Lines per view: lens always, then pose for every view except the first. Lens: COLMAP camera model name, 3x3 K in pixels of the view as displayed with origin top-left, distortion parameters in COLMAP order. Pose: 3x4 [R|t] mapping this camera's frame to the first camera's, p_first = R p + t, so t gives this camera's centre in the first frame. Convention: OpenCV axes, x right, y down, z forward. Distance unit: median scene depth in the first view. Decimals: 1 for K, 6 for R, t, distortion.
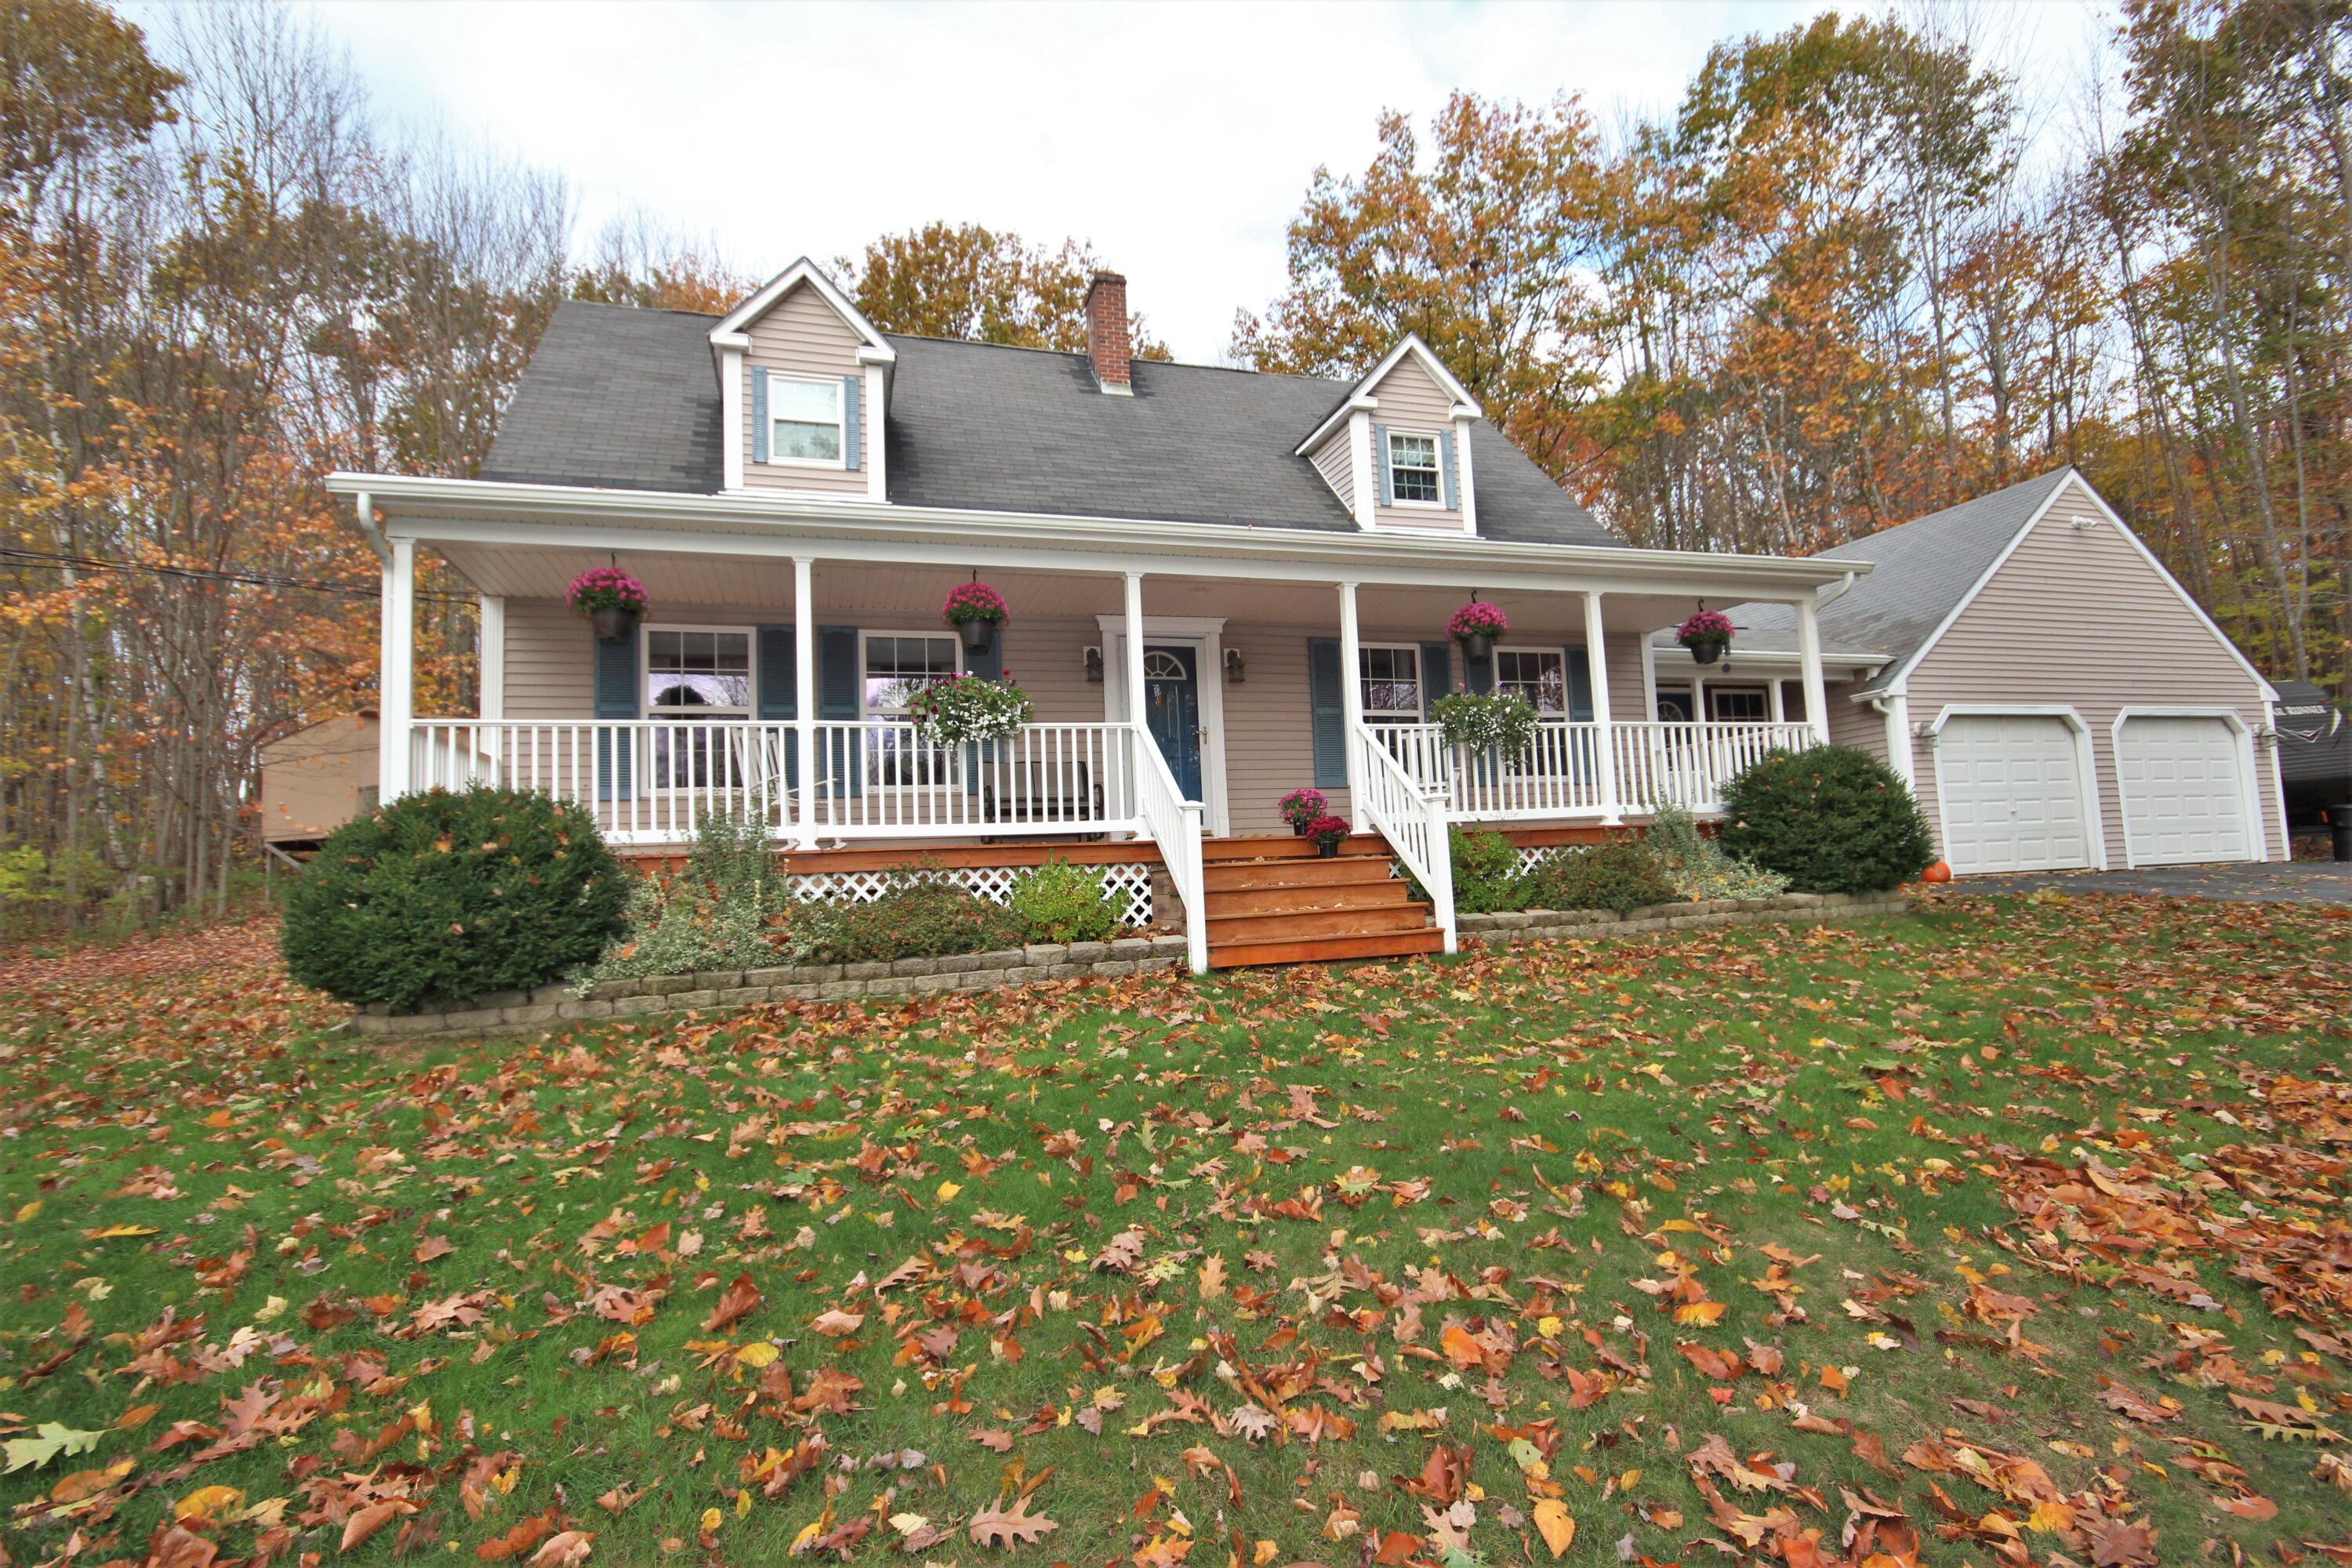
lens RADIAL K [[1101.7, 0, 1184.7], [0, 1101.7, 799.2], [0, 0, 1]] dist [0.002406, -0.000857]
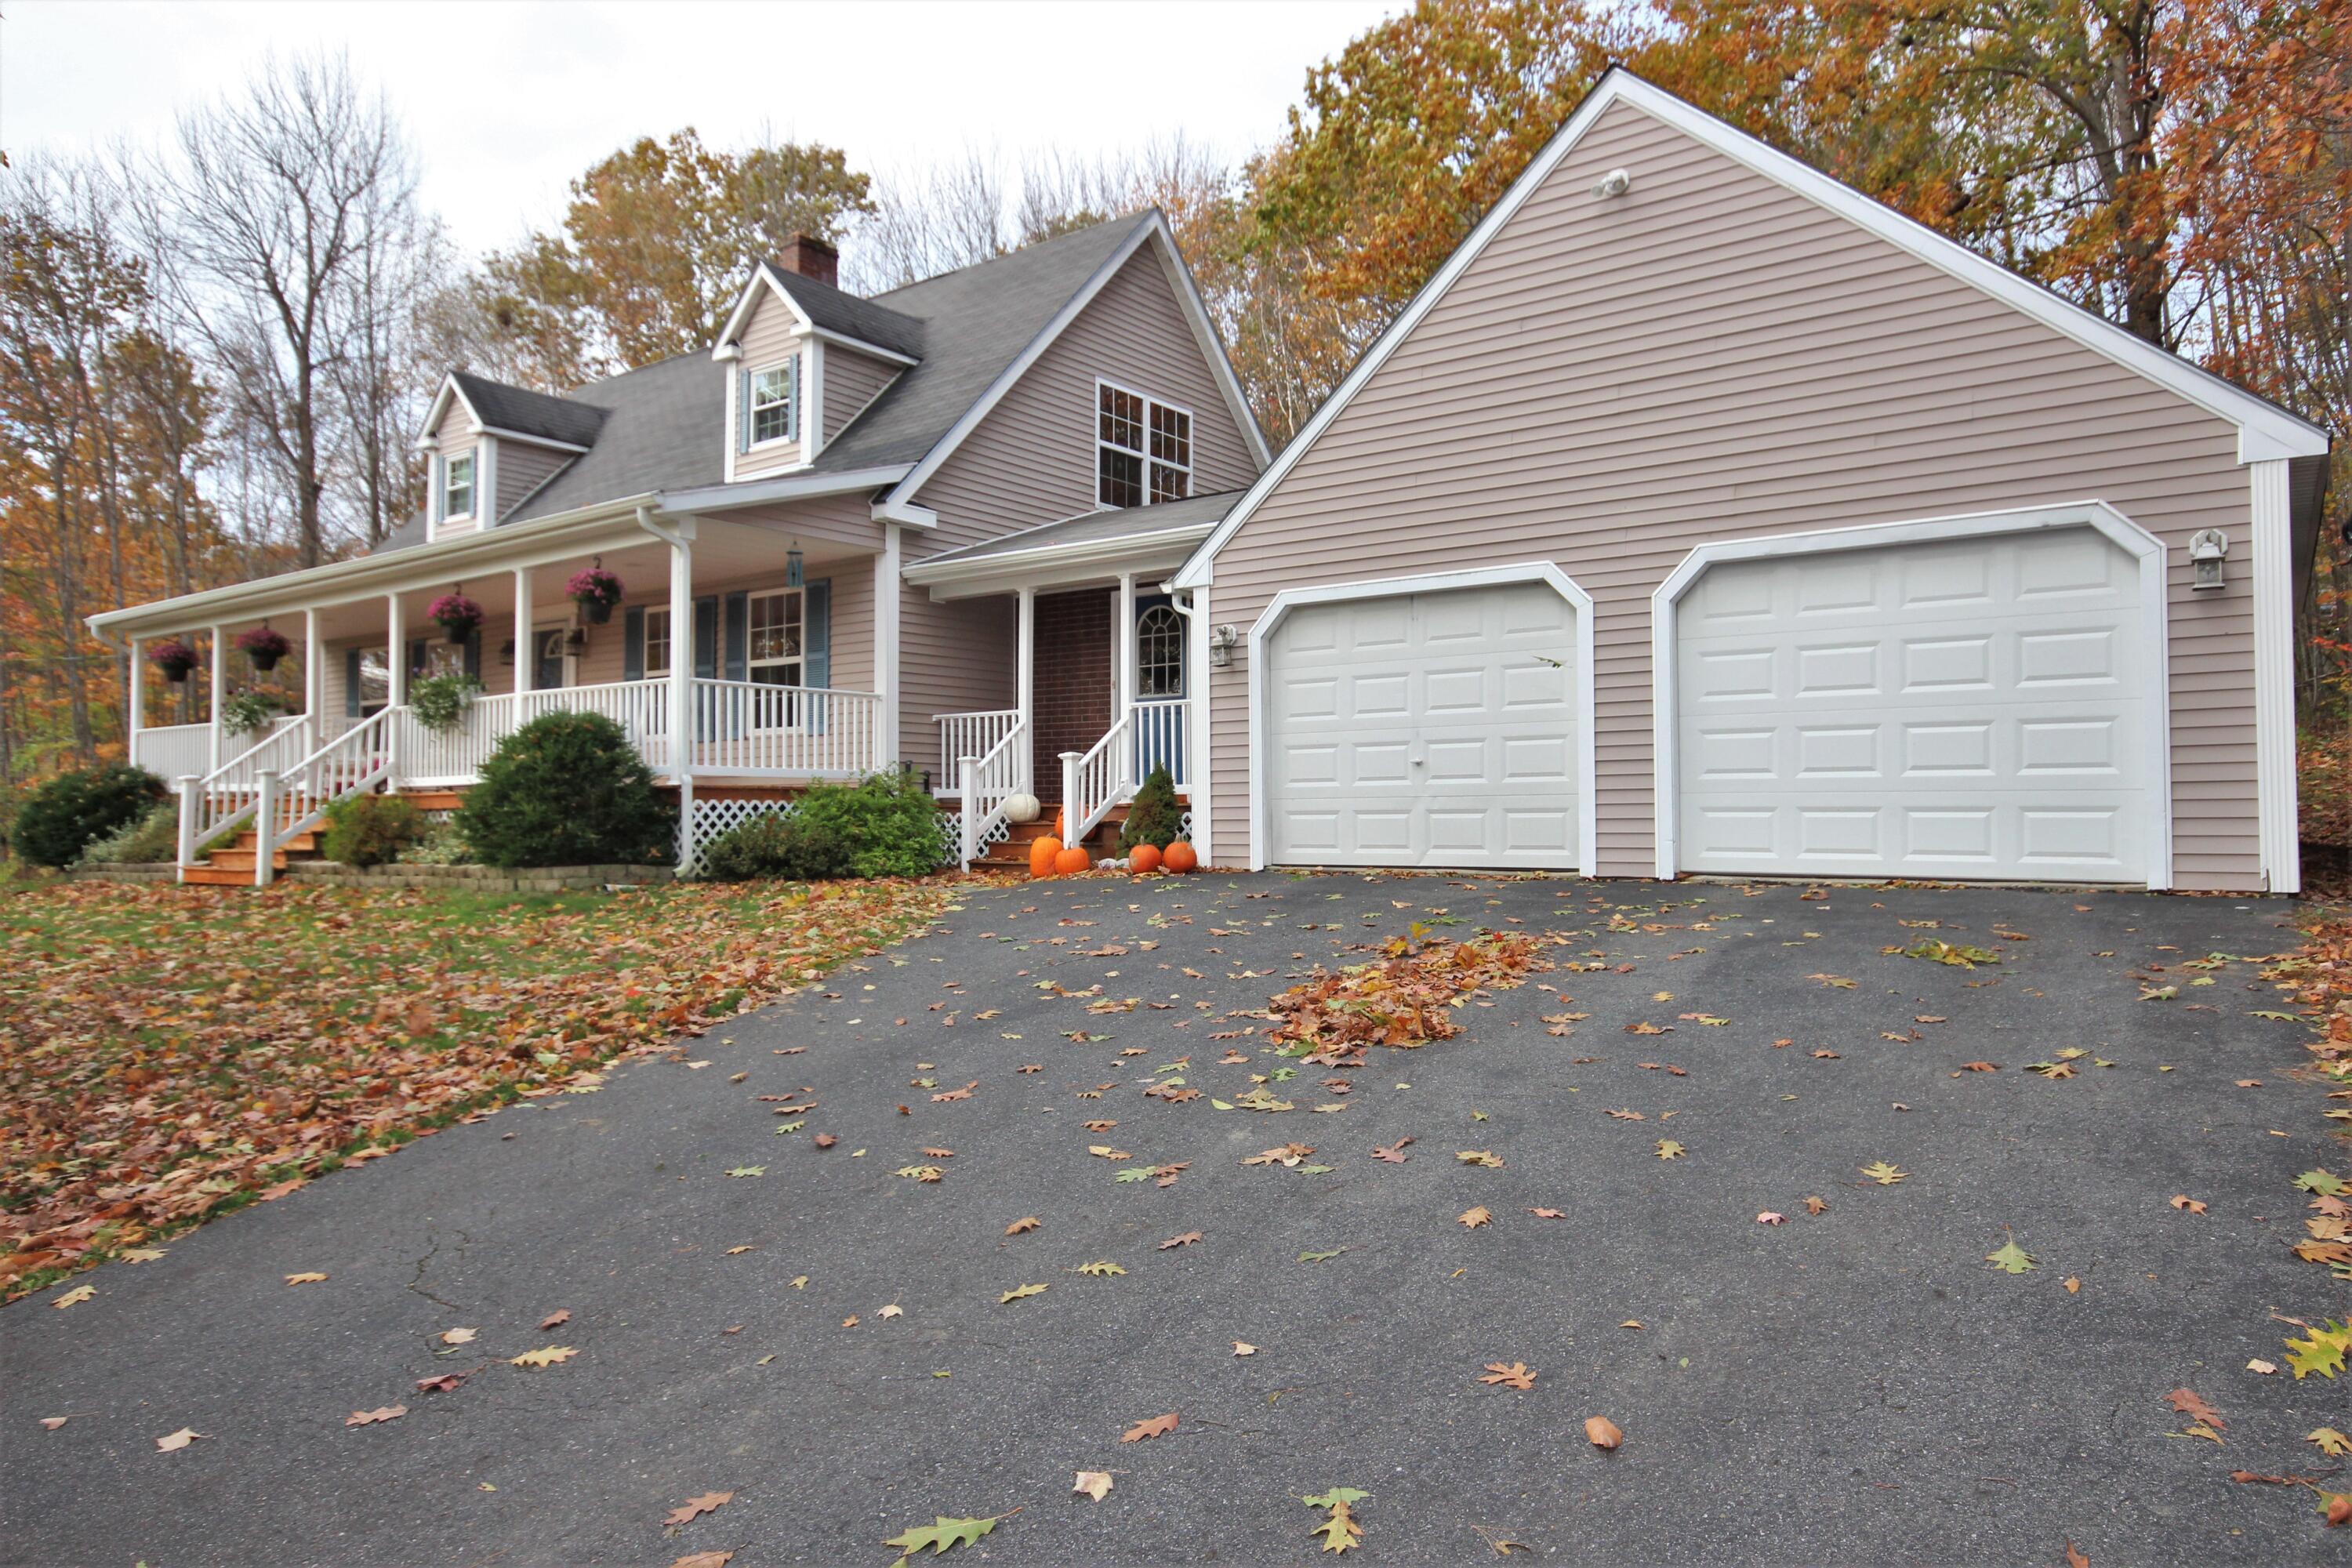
lens RADIAL K [[1521.7, 0, 1173.7], [0, 1521.7, 777.9], [0, 0, 1]] dist [0.053738, 0.003704]
pose [[0.575897, 0.018374, -0.817316, 1.536780], [0.041766, 0.997781, 0.051860, -0.030758], [0.816454, -0.064002, 0.573852, 0.506568]]
